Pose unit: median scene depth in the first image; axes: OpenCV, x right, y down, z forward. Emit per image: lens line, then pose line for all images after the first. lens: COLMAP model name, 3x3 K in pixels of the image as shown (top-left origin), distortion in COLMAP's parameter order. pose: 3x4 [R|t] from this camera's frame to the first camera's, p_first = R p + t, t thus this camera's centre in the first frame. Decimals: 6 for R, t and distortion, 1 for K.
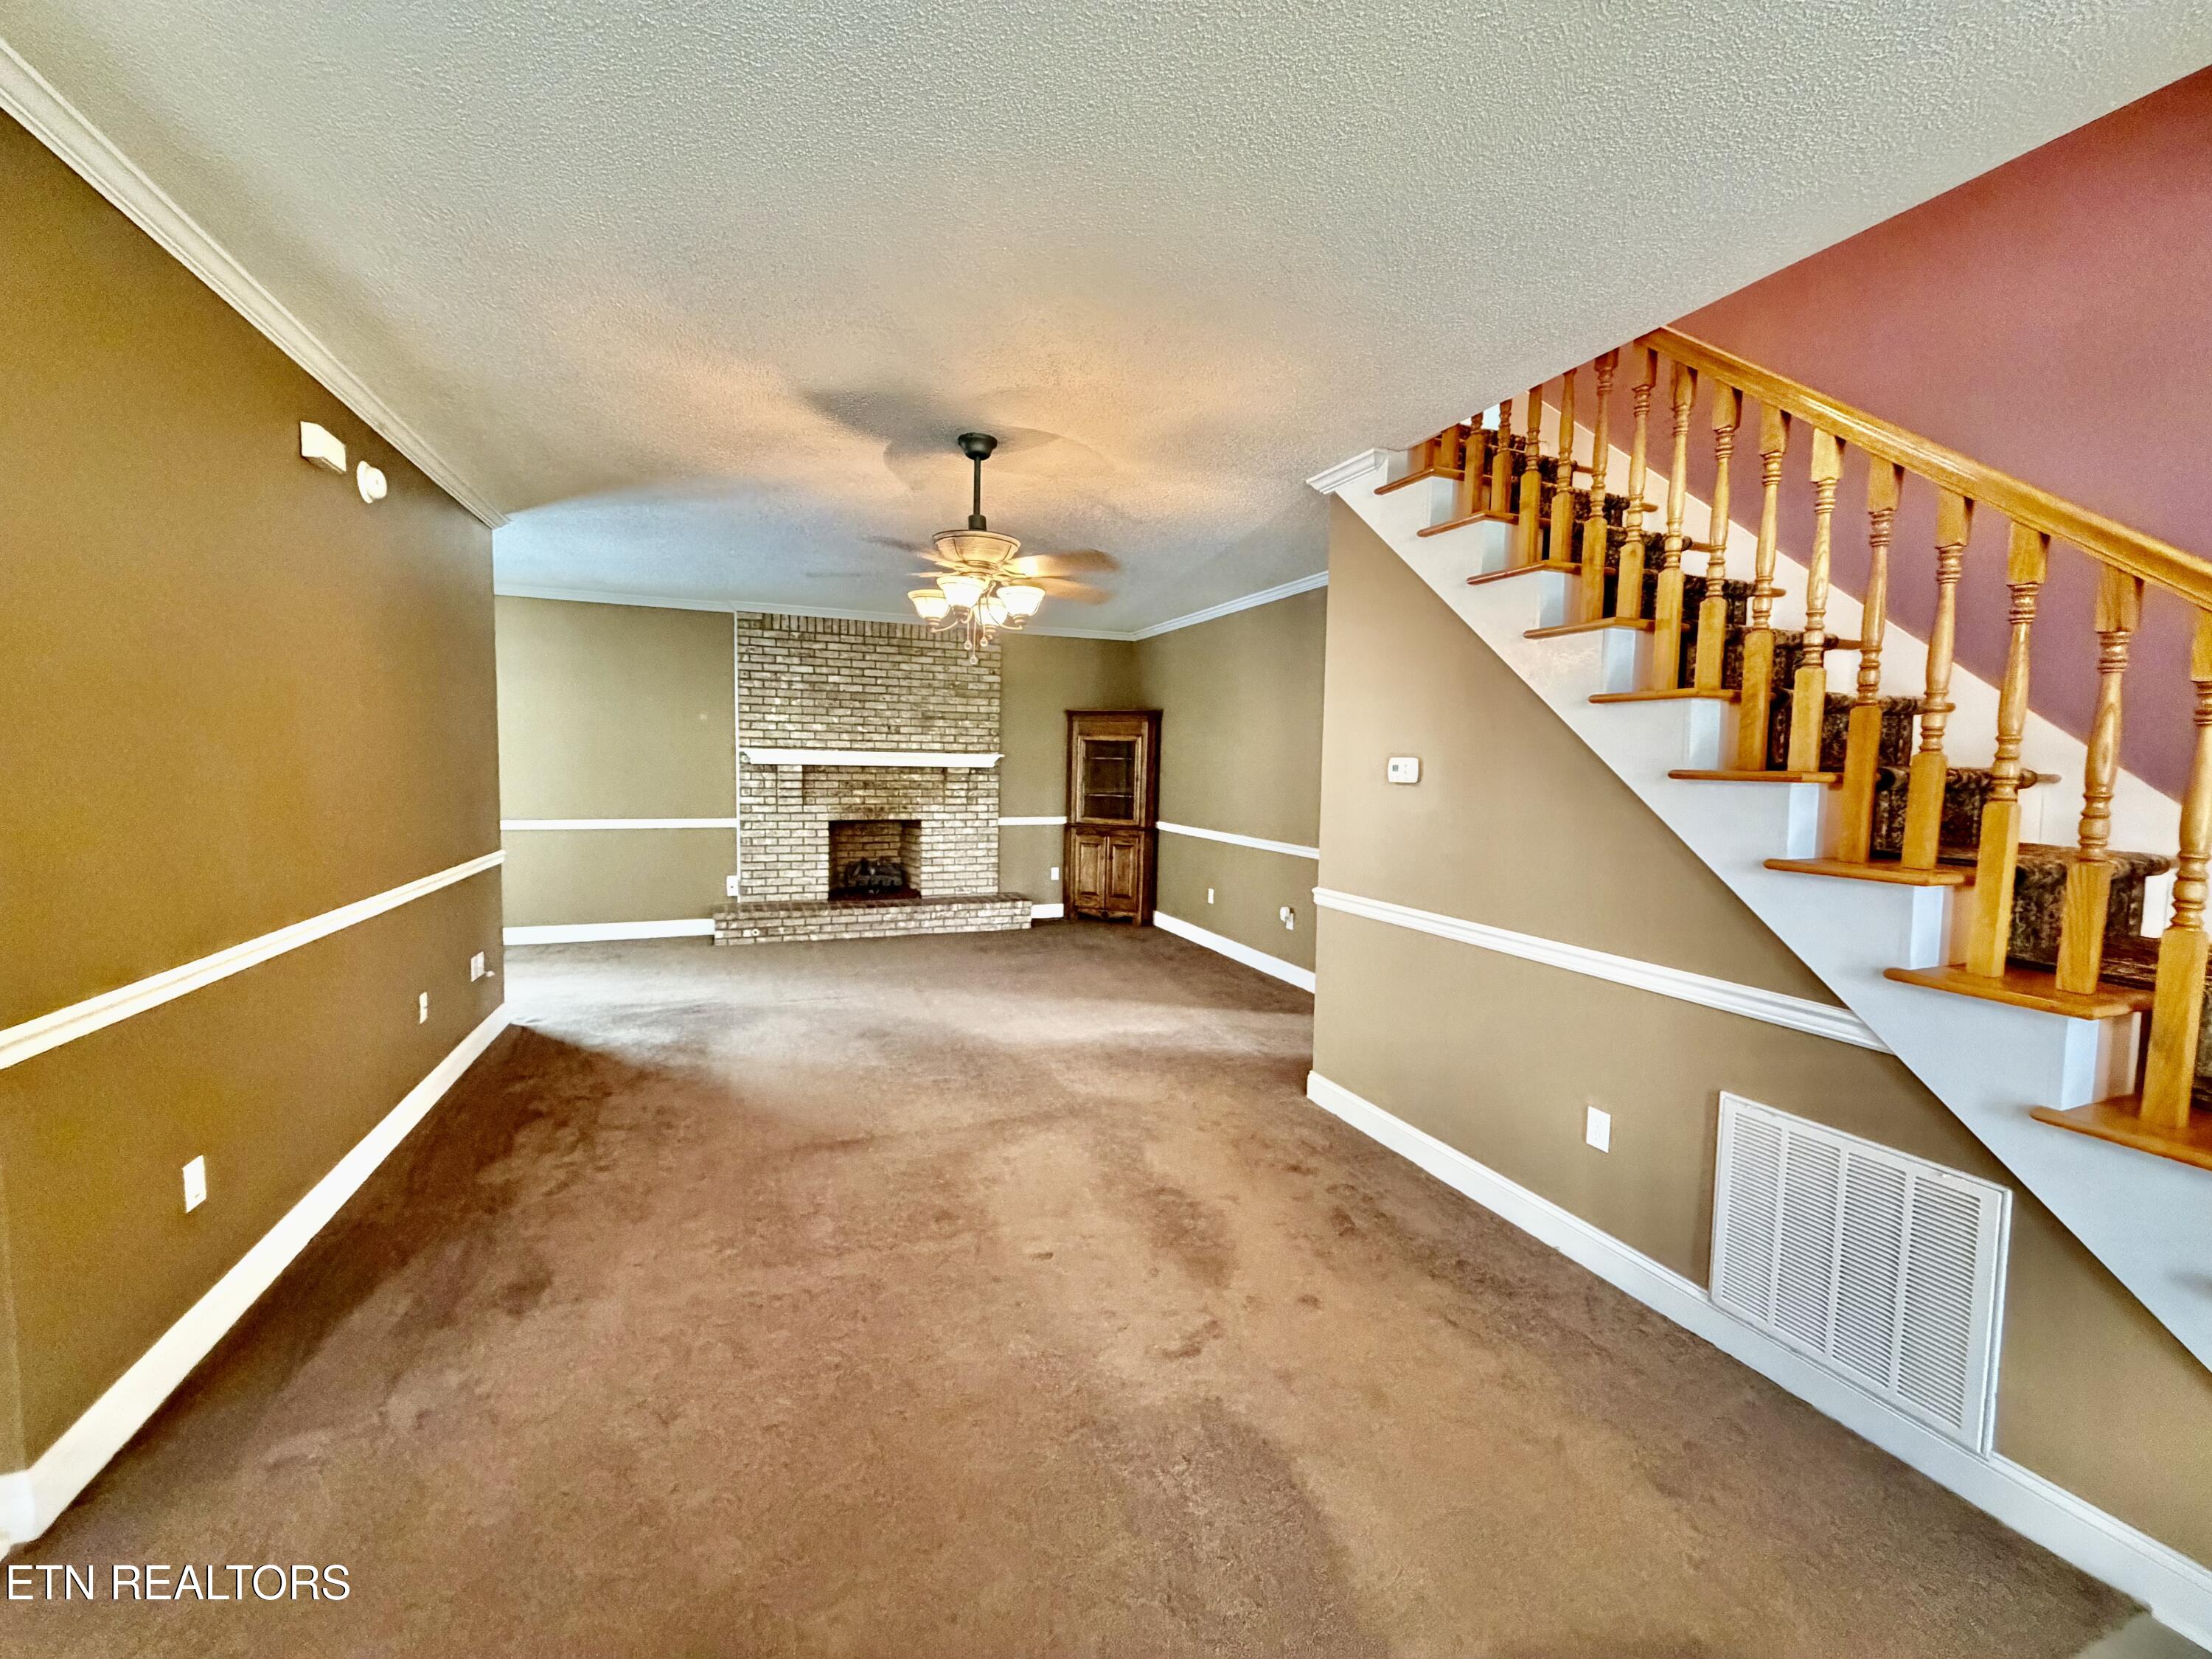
lens RADIAL K [[876.4, 0, 1097.0], [0, 876.4, 825.7], [0, 0, 1]] dist [-0.000314, 0.000033]
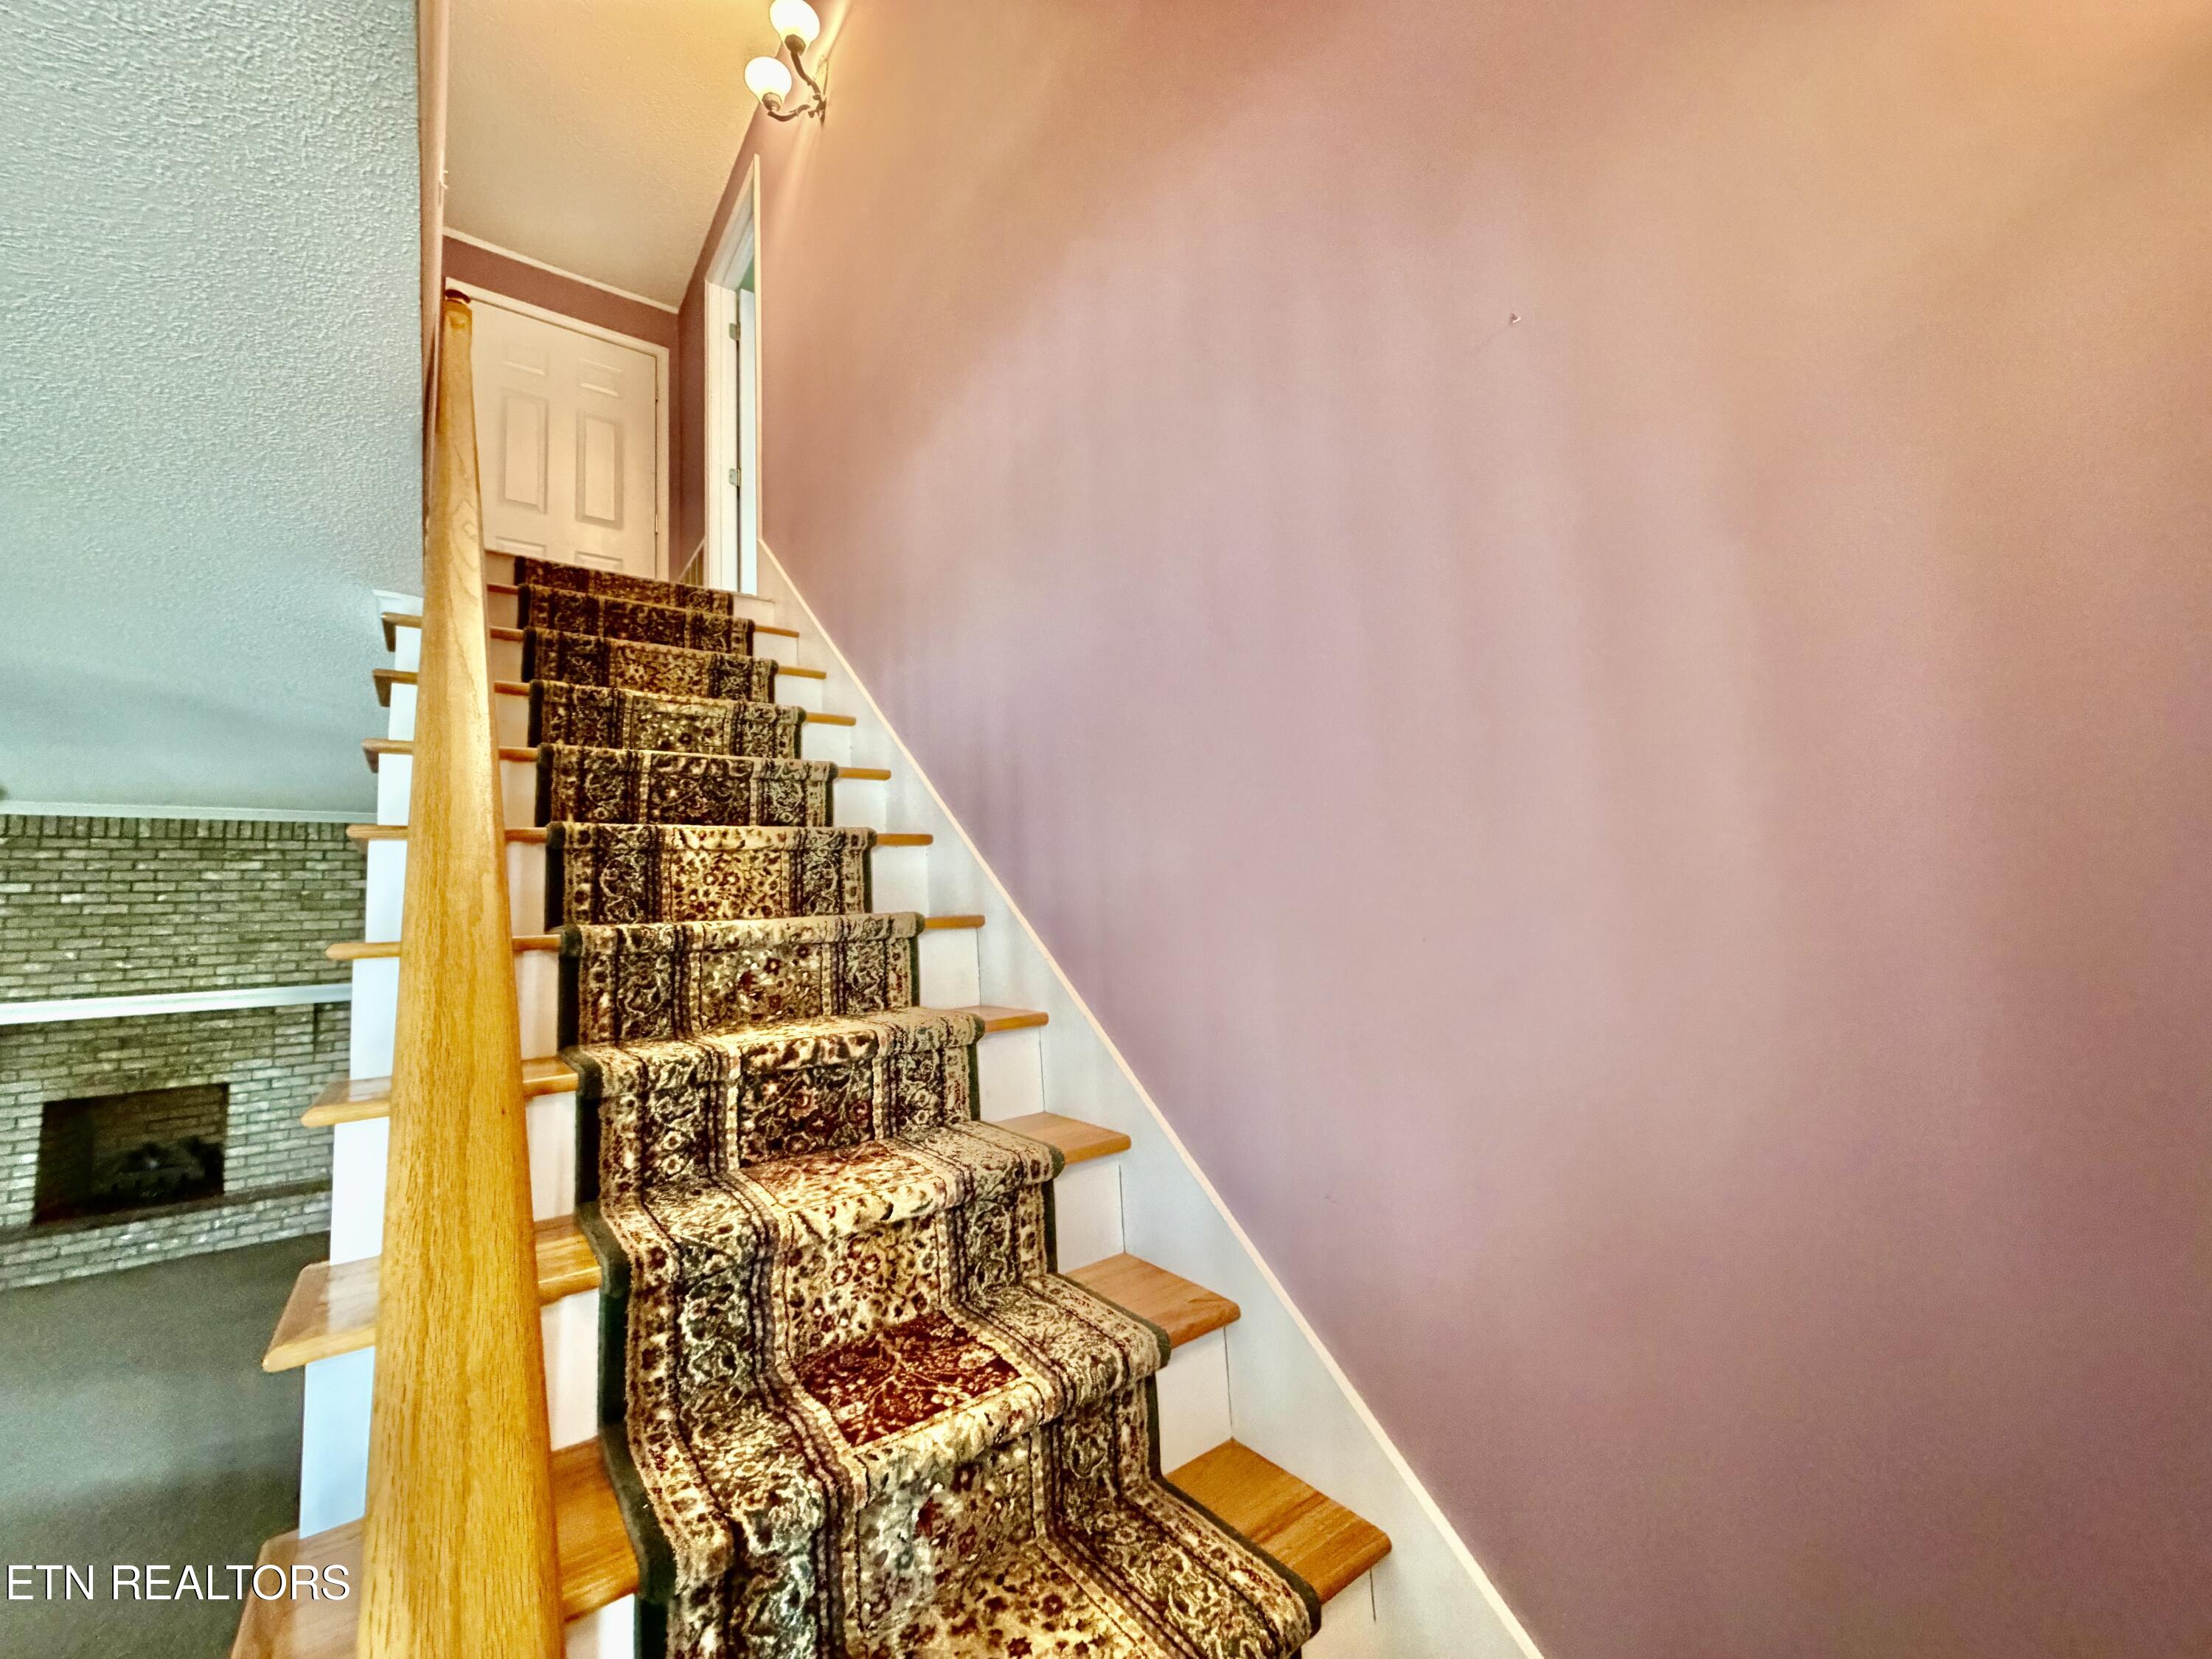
lens RADIAL K [[876.4, 0, 1101.3], [0, 876.4, 829.1], [0, 0, 1]] dist [-0.000314, 0.000033]
pose [[0.960987, -0.036202, 0.274215, 0.317526], [0.086110, 0.981287, -0.172225, -0.026750], [-0.262849, 0.189118, 0.946121, 0.086562]]
